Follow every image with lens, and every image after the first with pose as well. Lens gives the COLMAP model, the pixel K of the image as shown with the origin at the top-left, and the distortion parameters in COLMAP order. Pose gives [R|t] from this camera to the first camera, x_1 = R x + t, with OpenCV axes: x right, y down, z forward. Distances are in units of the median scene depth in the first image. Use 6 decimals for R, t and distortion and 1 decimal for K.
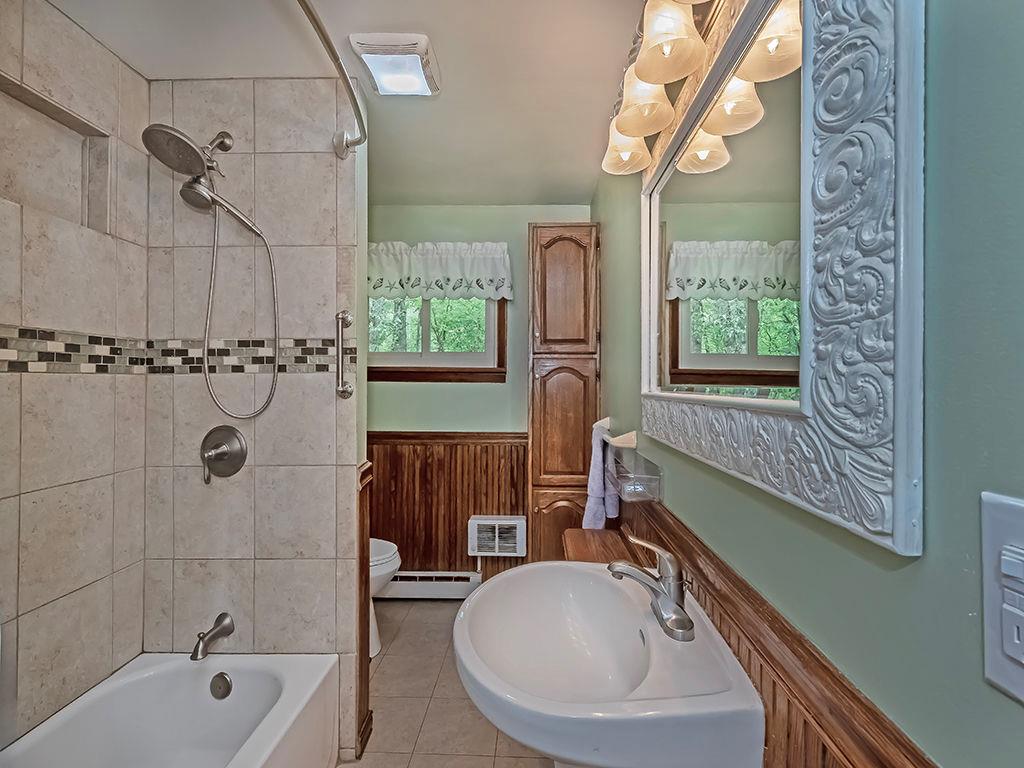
lens RADIAL K [[448.5, 0, 529.6], [0, 448.5, 377.7], [0, 0, 1]] dist [0.011045, -0.001212]
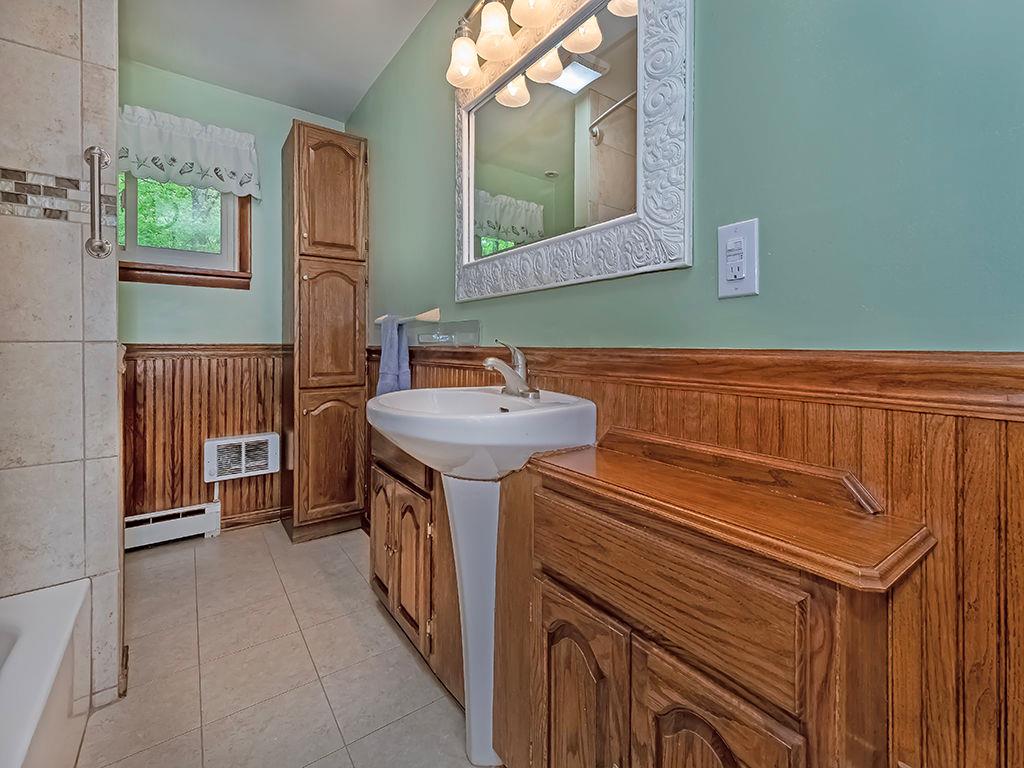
lens RADIAL K [[445.4, 0, 506.1], [0, 445.4, 340.0], [0, 0, 1]] dist [0.011766, -0.000873]
pose [[0.799982, 0.005534, 0.599999, -0.214021], [-0.007572, 0.999971, 0.000872, 0.128059], [-0.599977, -0.005240, 0.800000, -0.046942]]
